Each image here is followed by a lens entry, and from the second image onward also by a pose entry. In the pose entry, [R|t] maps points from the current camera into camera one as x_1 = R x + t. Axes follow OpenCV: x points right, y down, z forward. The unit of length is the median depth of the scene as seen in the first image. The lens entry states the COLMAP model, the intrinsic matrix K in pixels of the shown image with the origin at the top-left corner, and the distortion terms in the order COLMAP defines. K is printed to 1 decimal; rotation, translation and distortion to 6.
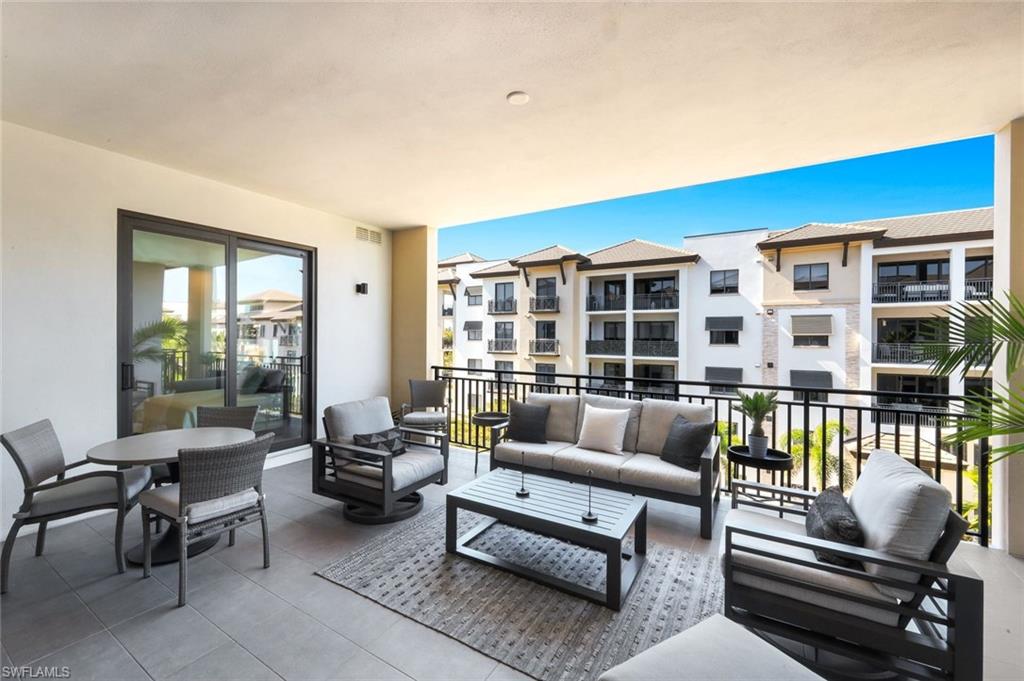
lens RADIAL K [[407.1, 0, 515.7], [0, 407.1, 337.5], [0, 0, 1]] dist [-0.003115, 0.000384]
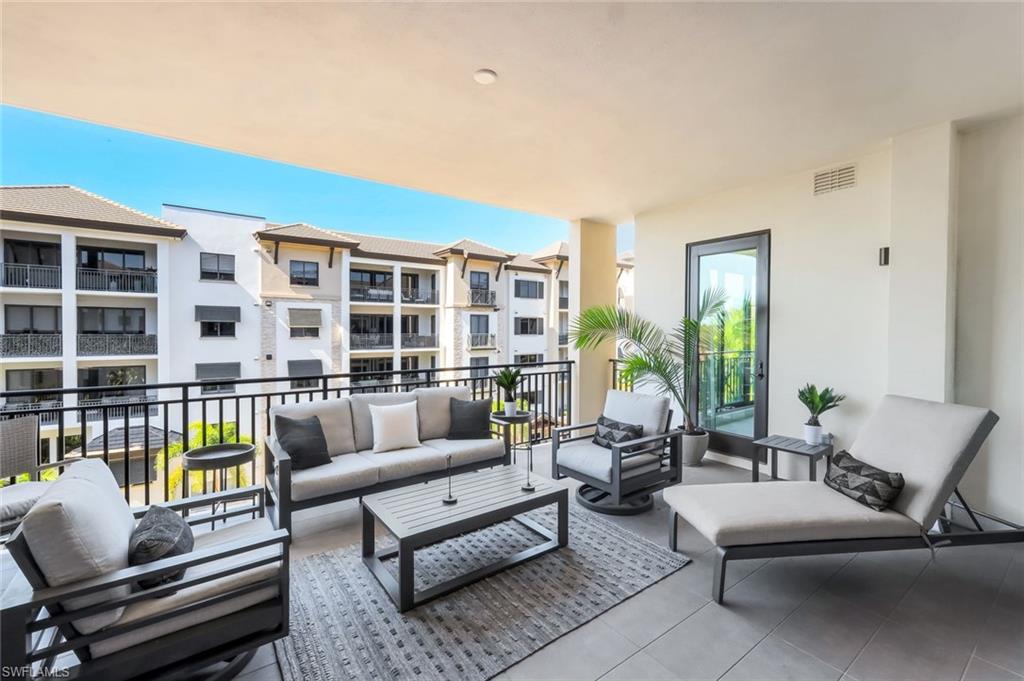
lens RADIAL K [[424.4, 0, 502.6], [0, 424.4, 336.1], [0, 0, 1]] dist [0.000609, 0.000508]
pose [[0.398391, -0.016501, 0.917067, -0.102432], [0.001678, 0.999850, 0.017262, -0.000531], [-0.917214, -0.005338, 0.398359, 0.064908]]
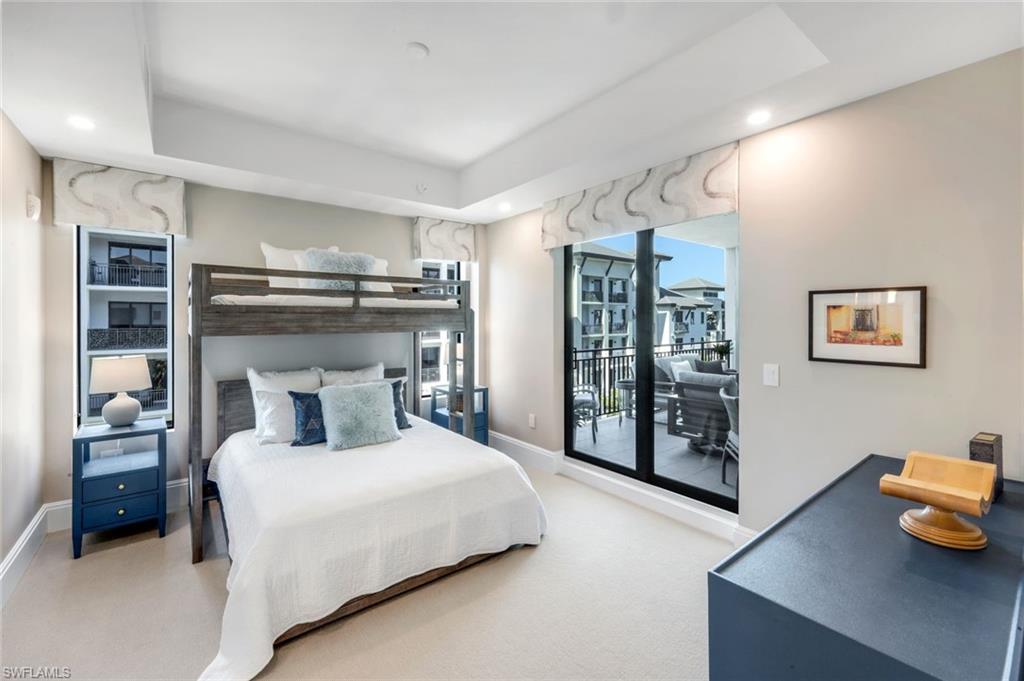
lens RADIAL K [[440.8, 0, 503.0], [0, 440.8, 318.9], [0, 0, 1]] dist [-0.005247, -0.000065]
pose [[0.344175, -0.001408, 0.938905, -0.331925], [0.009234, 0.999956, -0.001885, -0.003051], [-0.938860, 0.009319, 0.344172, 0.188229]]
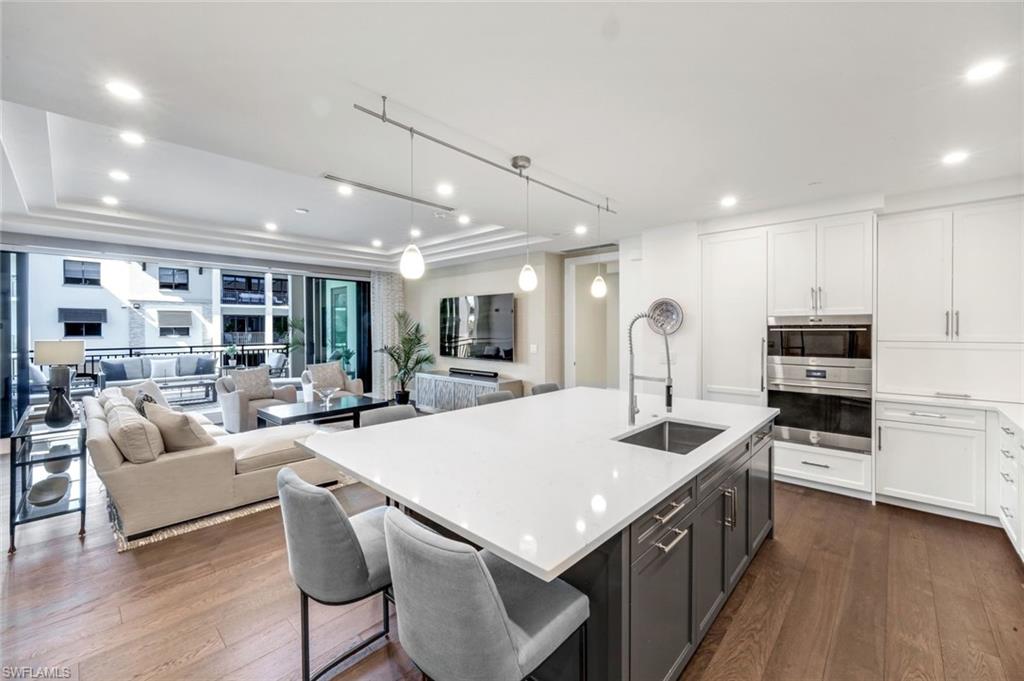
lens RADIAL K [[415.0, 0, 509.0], [0, 415.0, 331.7], [0, 0, 1]] dist [-0.000128, -0.000156]
pose [[0.205813, -0.014891, 0.978478, -0.285767], [0.008701, 0.999873, 0.013387, 0.000784], [-0.978553, 0.005758, 0.205916, -0.236944]]
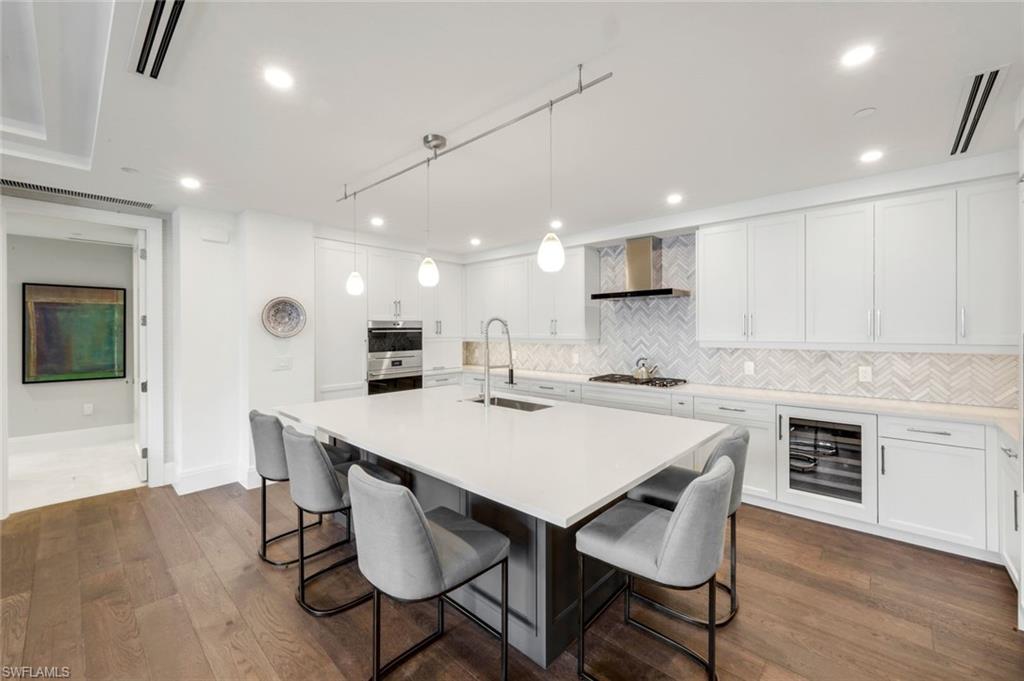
lens RADIAL K [[415.0, 0, 517.8], [0, 415.0, 329.3], [0, 0, 1]] dist [-0.000128, -0.000156]
pose [[-0.981438, -0.001047, 0.191779, -0.205476], [0.000342, 0.999974, 0.007211, 0.000706], [-0.191782, 0.007143, -0.981412, -0.110232]]
